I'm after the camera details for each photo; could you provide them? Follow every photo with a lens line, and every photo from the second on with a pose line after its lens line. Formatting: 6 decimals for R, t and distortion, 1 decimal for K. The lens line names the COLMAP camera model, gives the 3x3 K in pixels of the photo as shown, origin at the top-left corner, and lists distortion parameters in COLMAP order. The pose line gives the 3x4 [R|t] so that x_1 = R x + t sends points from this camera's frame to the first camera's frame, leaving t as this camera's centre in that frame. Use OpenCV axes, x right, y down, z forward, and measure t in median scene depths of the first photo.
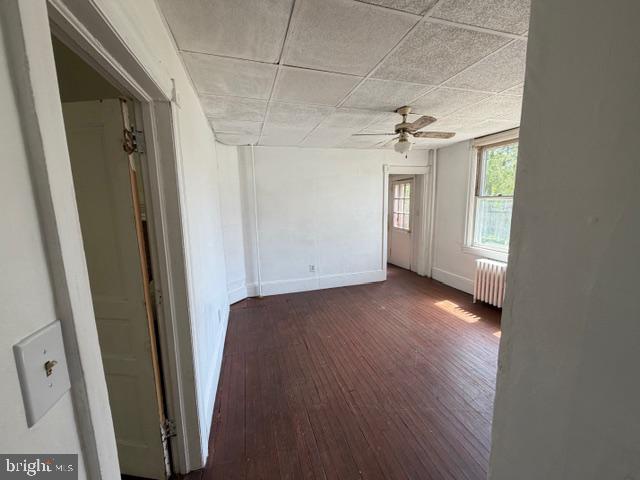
lens RADIAL K [[254.5, 0, 317.6], [0, 254.5, 240.1], [0, 0, 1]] dist [-0.003058, -0.000237]
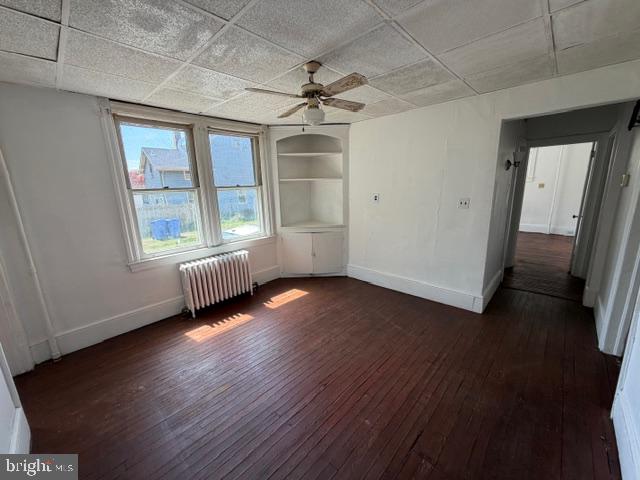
lens RADIAL K [[254.5, 0, 317.6], [0, 254.5, 240.1], [0, 0, 1]] dist [-0.003058, -0.000237]
pose [[-0.502334, -0.150125, 0.851541, -0.304136], [0.174026, 0.947108, 0.269633, -0.173787], [-0.846980, 0.283636, -0.449639, 1.149668]]
